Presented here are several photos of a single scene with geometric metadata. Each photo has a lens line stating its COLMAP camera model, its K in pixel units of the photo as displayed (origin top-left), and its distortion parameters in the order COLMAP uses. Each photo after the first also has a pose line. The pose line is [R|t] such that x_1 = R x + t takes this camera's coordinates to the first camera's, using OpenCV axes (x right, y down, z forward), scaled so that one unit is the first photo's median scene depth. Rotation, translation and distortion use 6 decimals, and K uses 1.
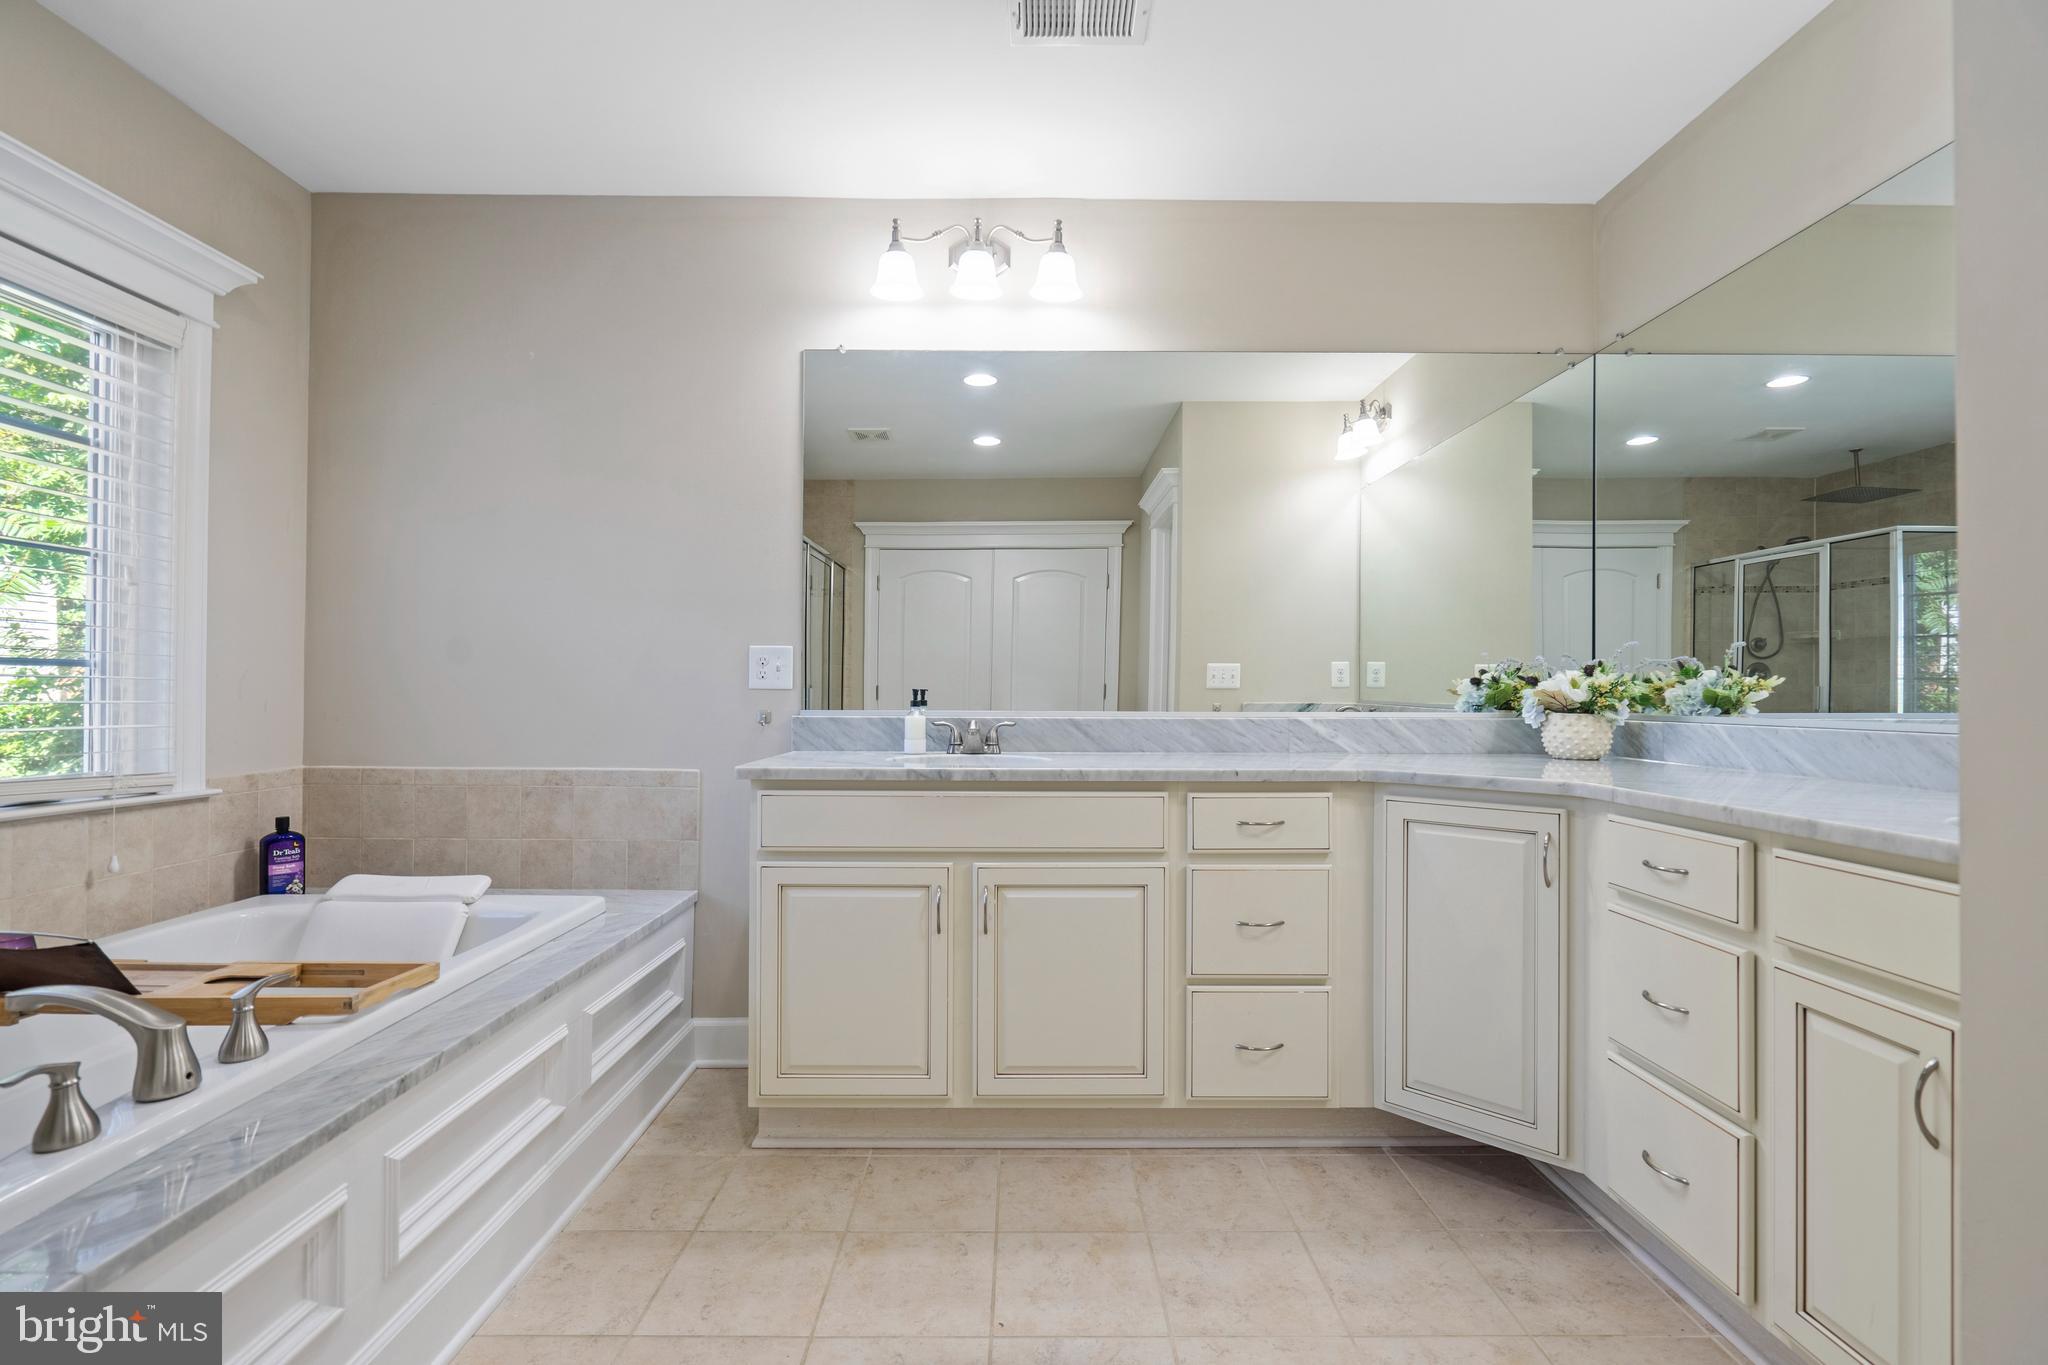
lens RADIAL K [[924.4, 0, 1026.0], [0, 924.4, 666.3], [0, 0, 1]] dist [-0.001155, -0.000064]
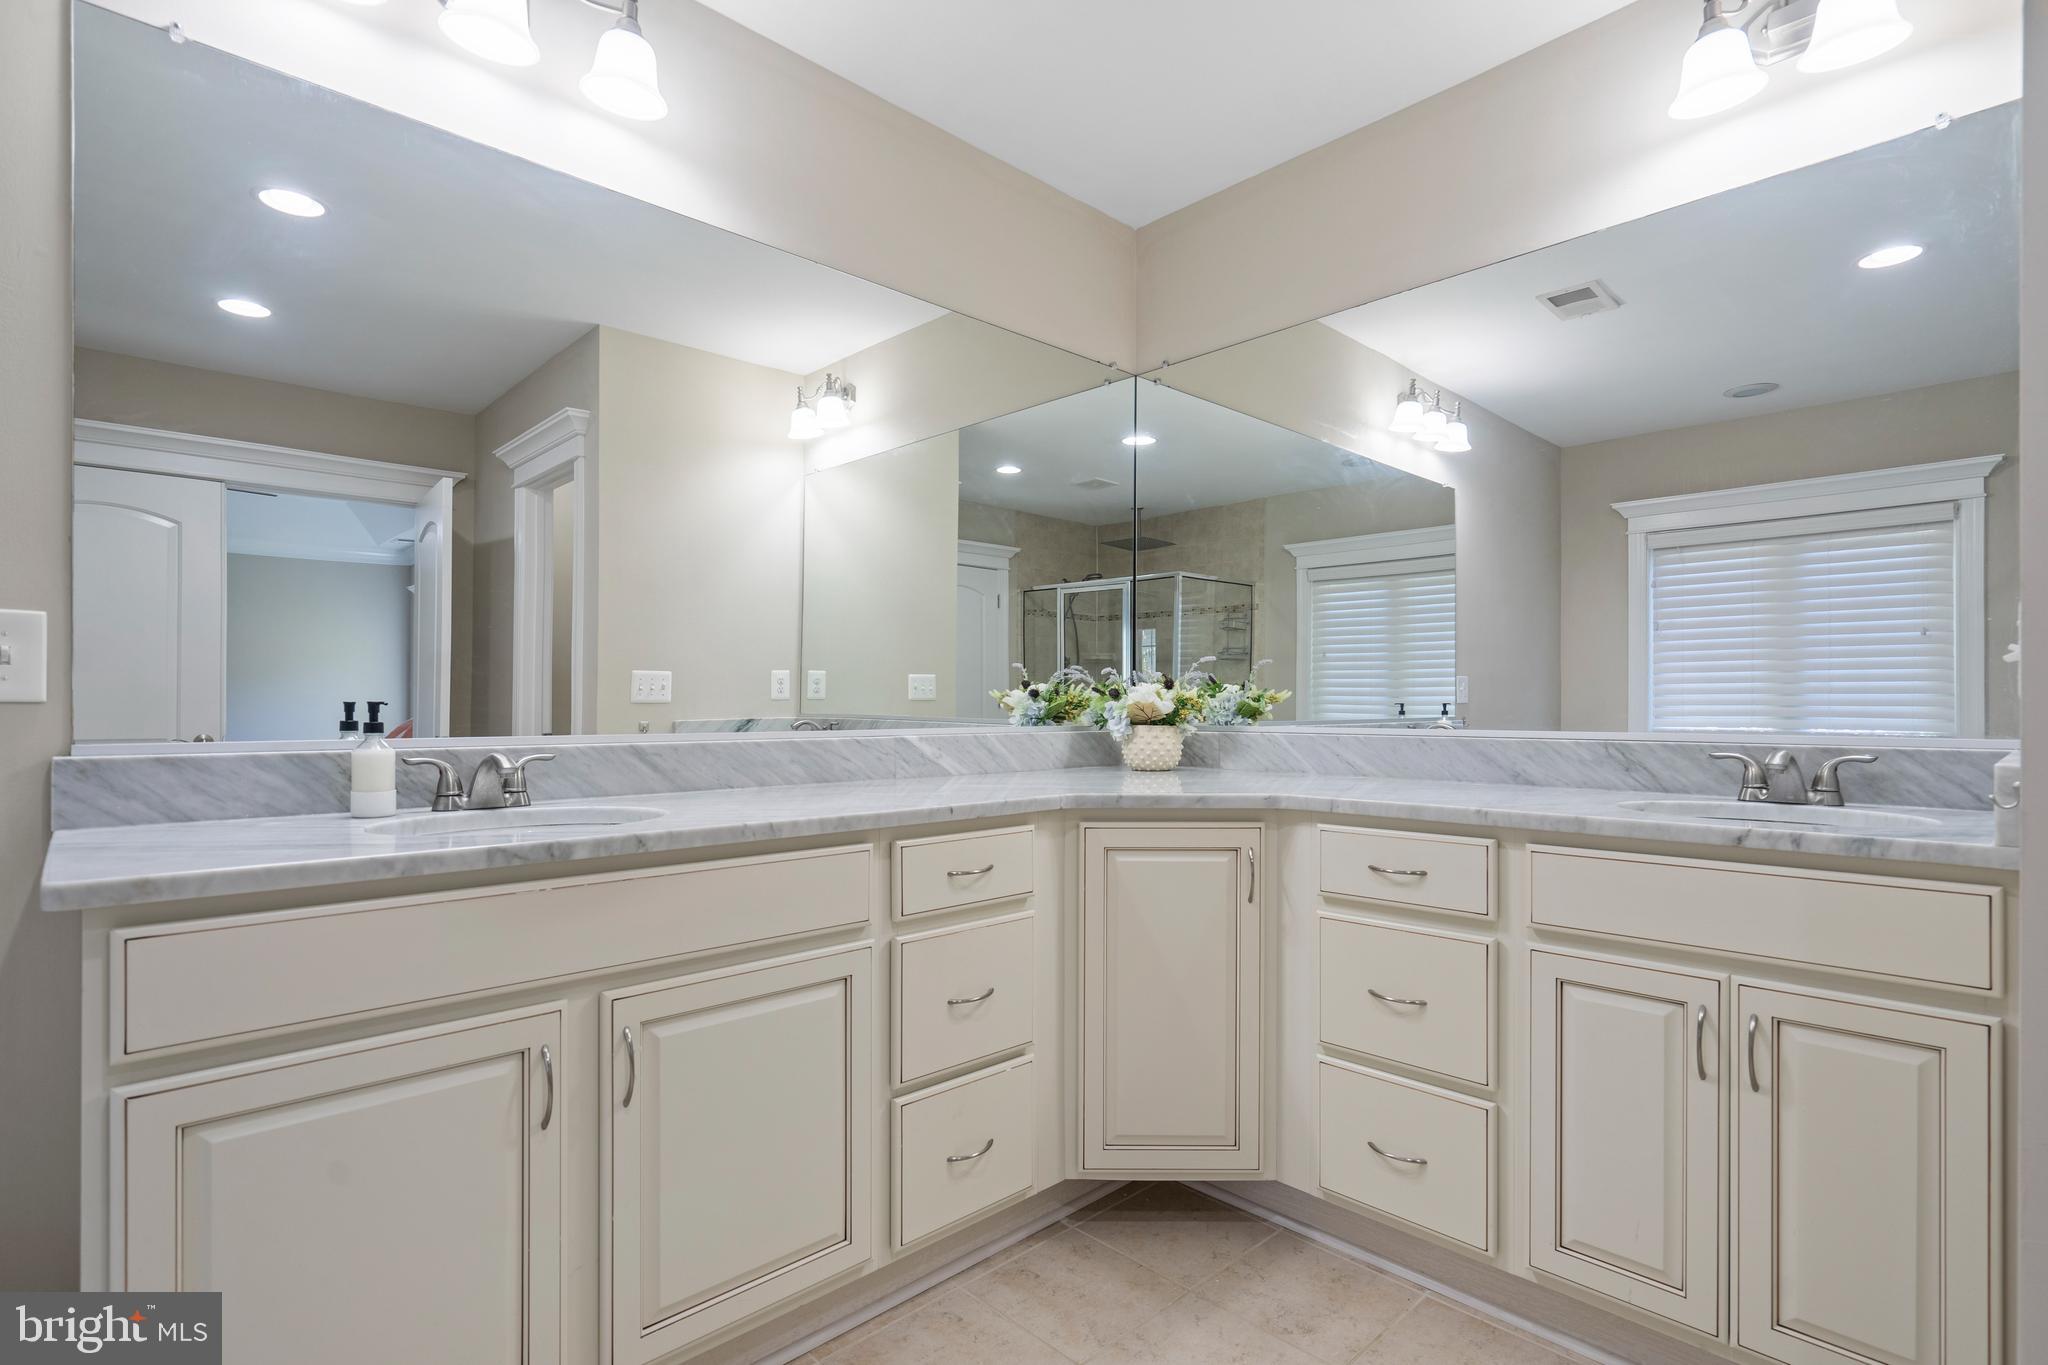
lens RADIAL K [[991.7, 0, 1023.0], [0, 991.7, 693.4], [0, 0, 1]] dist [0.000347, -0.000209]
pose [[0.728797, 0.005464, 0.684708, -0.288435], [-0.017326, 0.999795, 0.010463, 0.007490], [-0.684510, -0.019488, 0.728742, 0.339825]]
